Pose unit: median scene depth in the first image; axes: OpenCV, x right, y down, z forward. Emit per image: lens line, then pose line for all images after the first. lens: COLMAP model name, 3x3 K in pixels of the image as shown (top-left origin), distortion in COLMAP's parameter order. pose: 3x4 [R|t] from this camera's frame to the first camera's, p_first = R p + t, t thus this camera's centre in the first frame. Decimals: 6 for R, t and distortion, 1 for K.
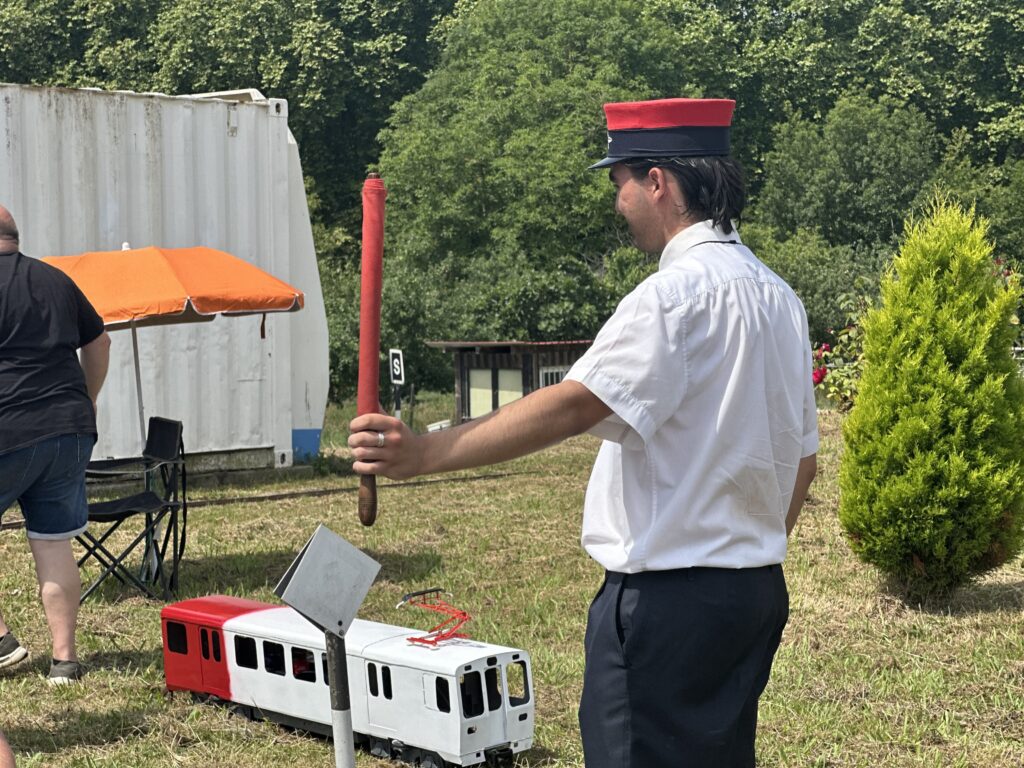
lens RADIAL K [[2339.0, 0, 512.0], [0, 2339.0, 384.0], [0, 0, 1]] dist [-0.045385, 4.151351]
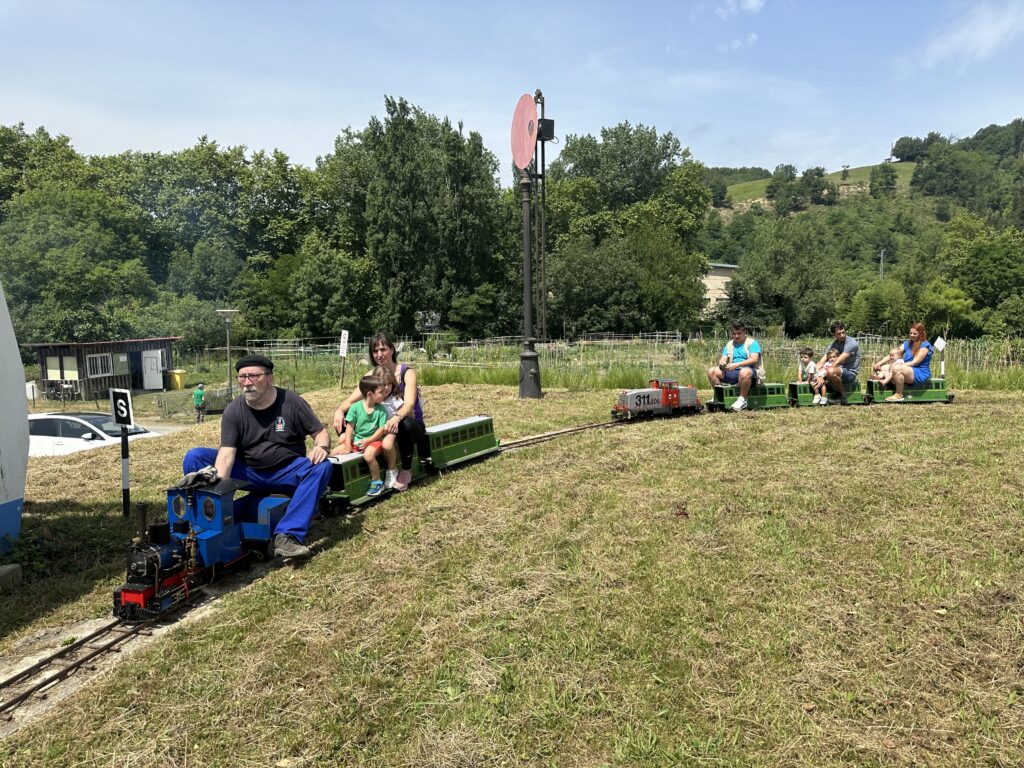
lens RADIAL K [[742.3, 0, 528.5], [0, 742.3, 403.2], [0, 0, 1]] dist [-0.003879, -0.000722]
pose [[0.835495, -0.061771, 0.546016, -0.012880], [0.021128, 0.996538, 0.080410, -0.005059], [-0.549092, -0.055646, 0.833907, 0.121965]]
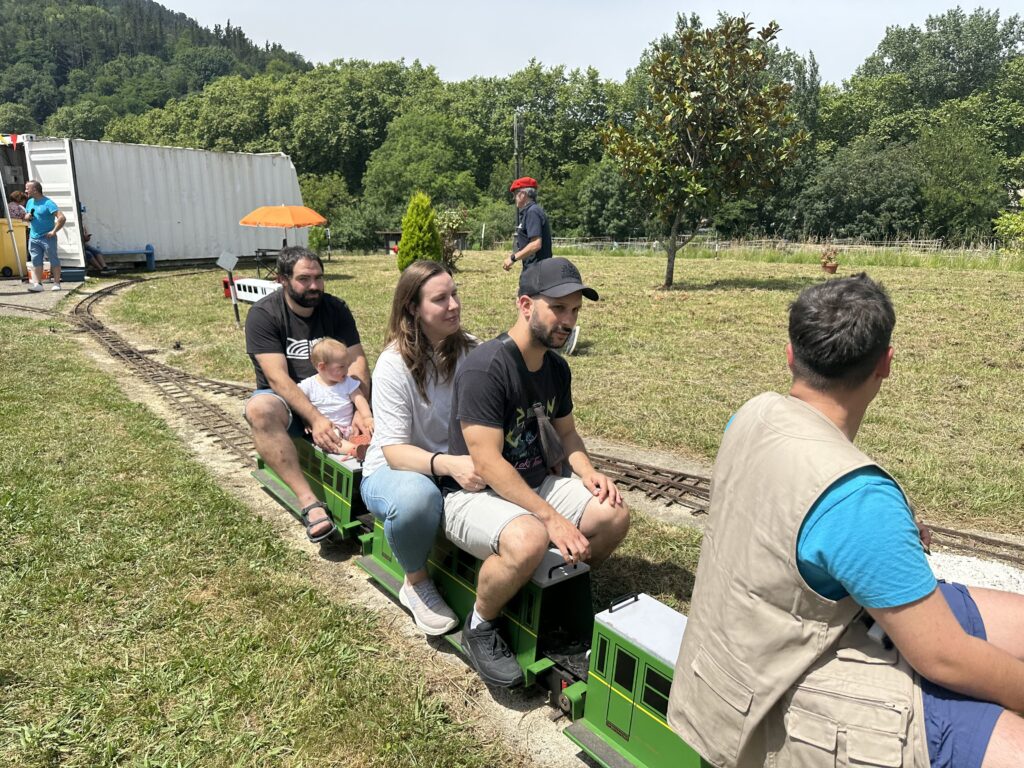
lens RADIAL K [[732.6, 0, 508.8], [0, 732.6, 397.6], [0, 0, 1]] dist [0.067974, -0.083038]
pose [[0.993052, -0.006157, 0.117516, 0.014509], [-0.017219, 0.980279, 0.196866, 0.001856], [-0.116410, -0.197522, 0.973362, -0.031491]]
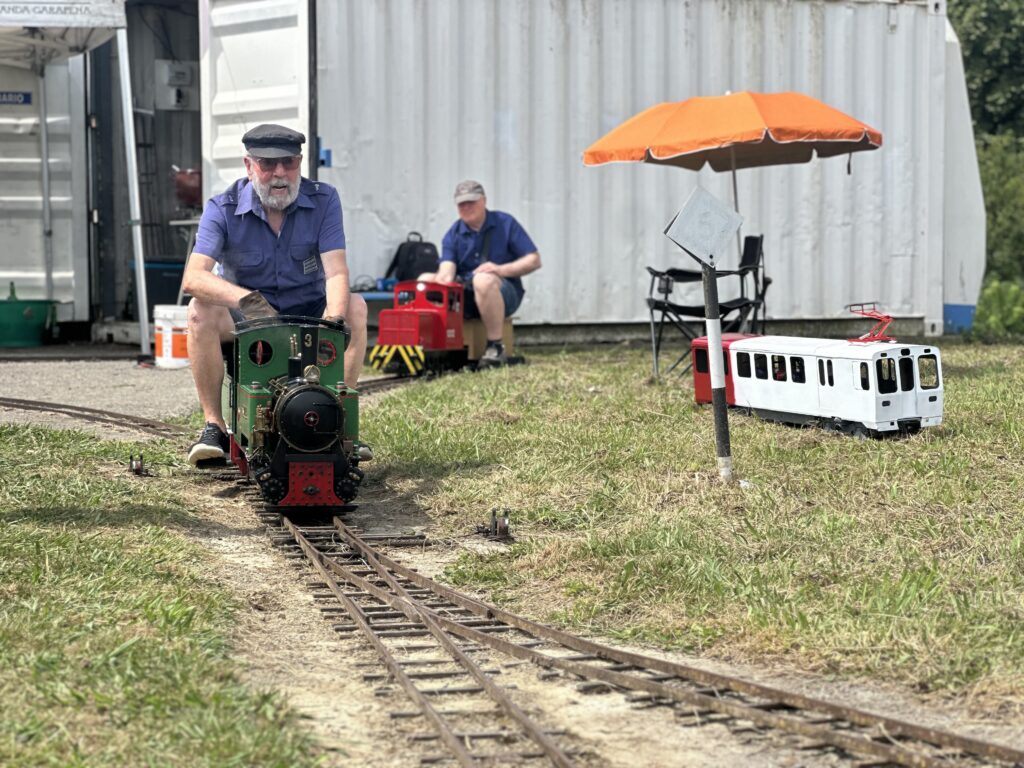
lens RADIAL K [[2289.1, 0, 477.0], [0, 2289.1, 383.9], [0, 0, 1]] dist [0.214019, 0.118400]
pose [[0.938205, 0.026592, -0.345056, 0.011103], [-0.022121, 0.999613, 0.016888, 0.006416], [0.345371, -0.008212, 0.938430, -0.014241]]
